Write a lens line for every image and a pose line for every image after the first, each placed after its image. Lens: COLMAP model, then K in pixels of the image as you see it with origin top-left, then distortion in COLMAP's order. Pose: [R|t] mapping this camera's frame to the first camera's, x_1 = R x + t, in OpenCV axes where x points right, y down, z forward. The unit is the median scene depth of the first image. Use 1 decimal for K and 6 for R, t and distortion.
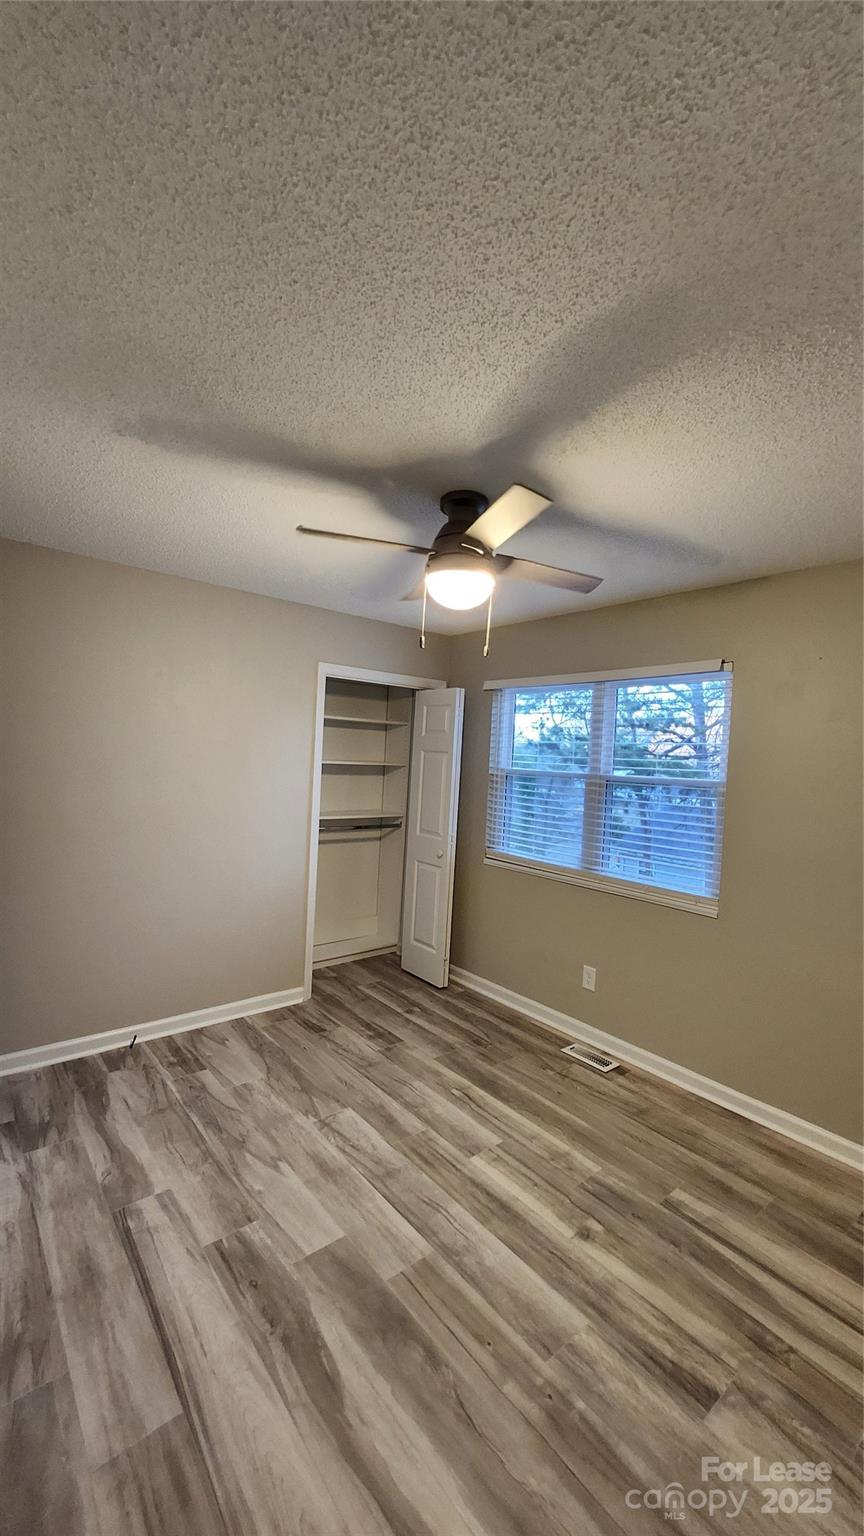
lens RADIAL K [[600.0, 0, 445.5], [0, 600.0, 768.3], [0, 0, 1]] dist [-0.000724, 0.000239]
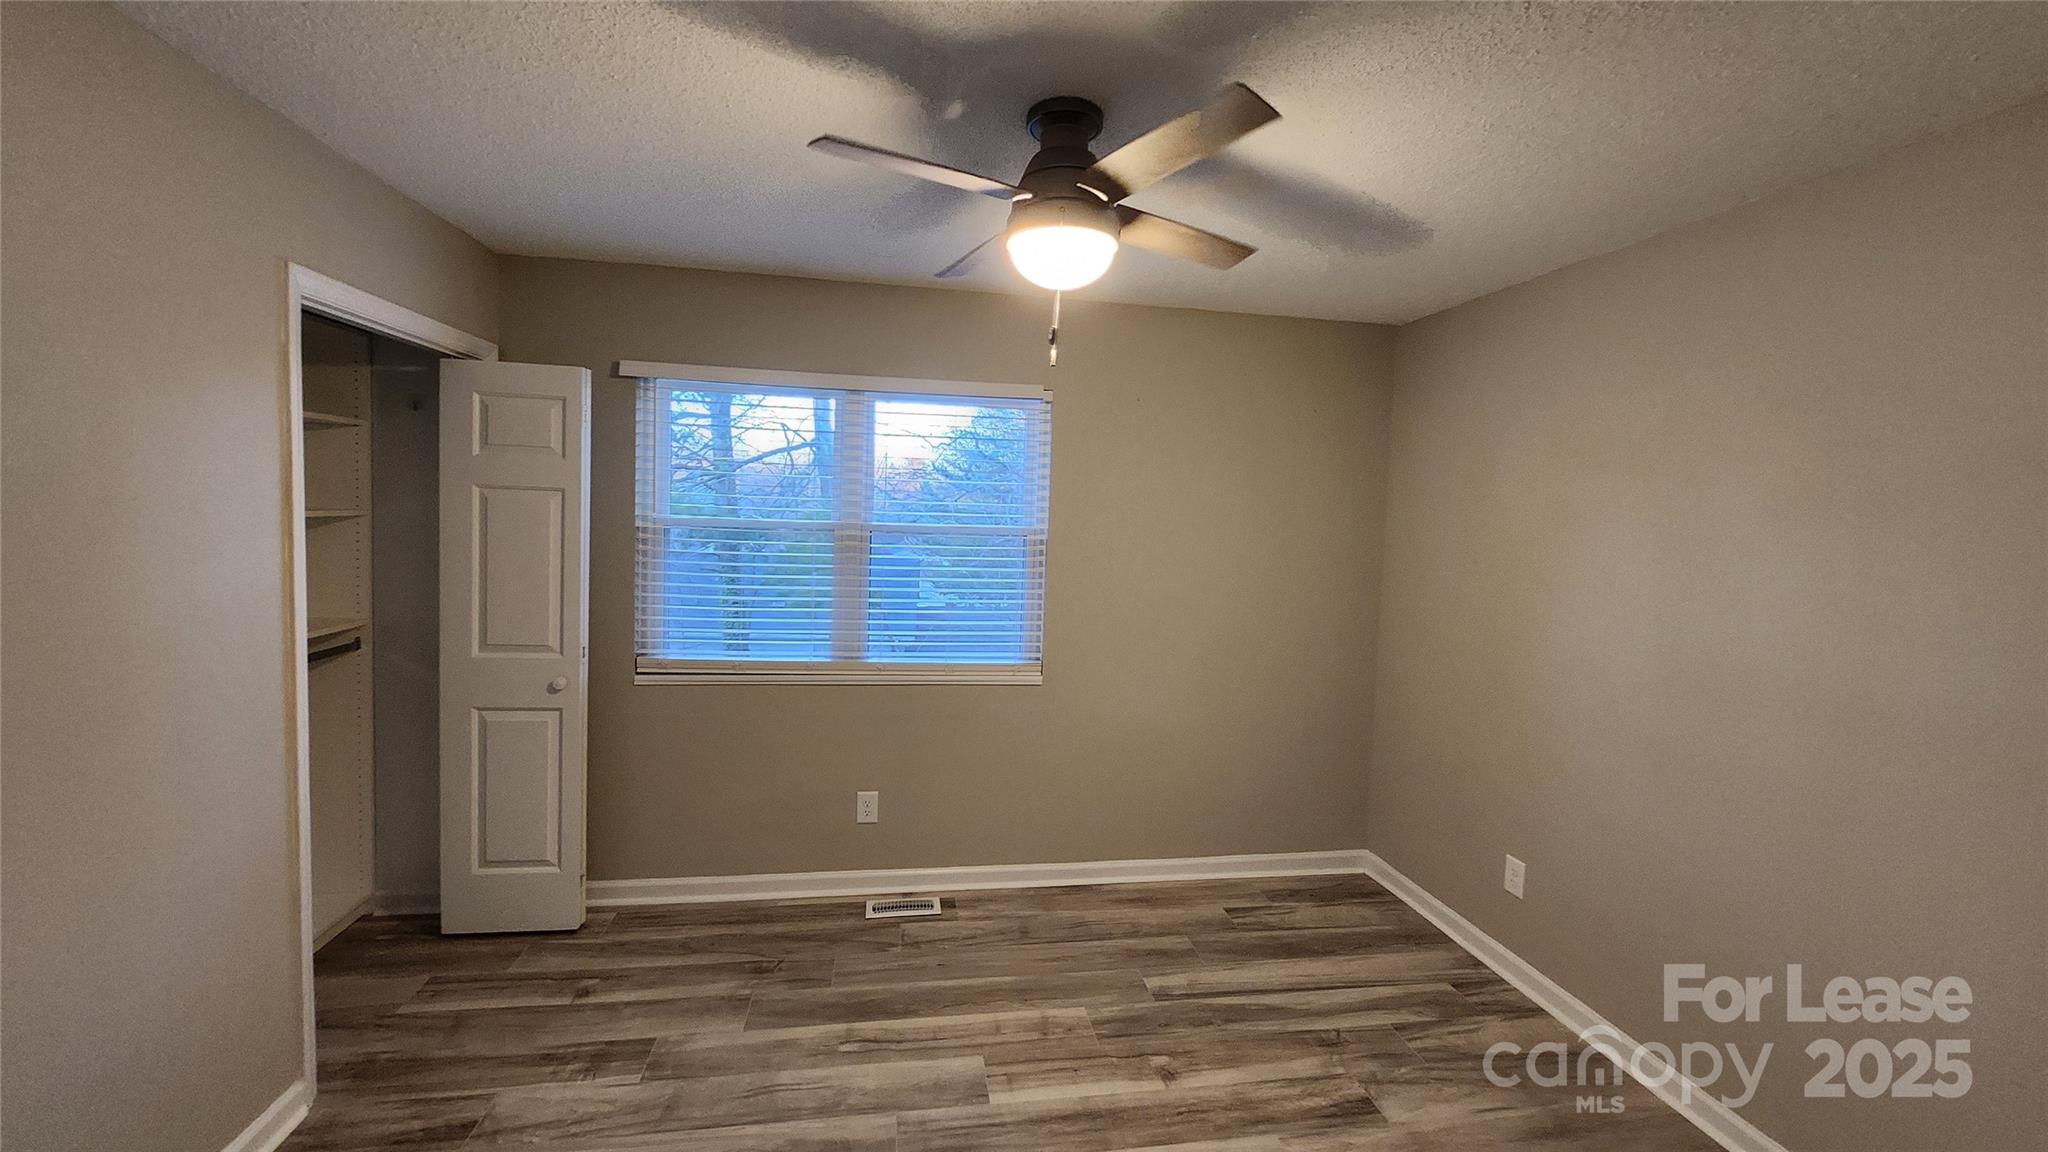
lens RADIAL K [[800.0, 0, 1024.8], [0, 800.0, 550.2], [0, 0, 1]] dist [-0.000724, 0.000239]
pose [[0.524086, -0.073494, 0.848488, -0.531478], [0.004471, 0.996493, 0.083552, -0.043442], [-0.851653, -0.039995, 0.522577, 0.409437]]
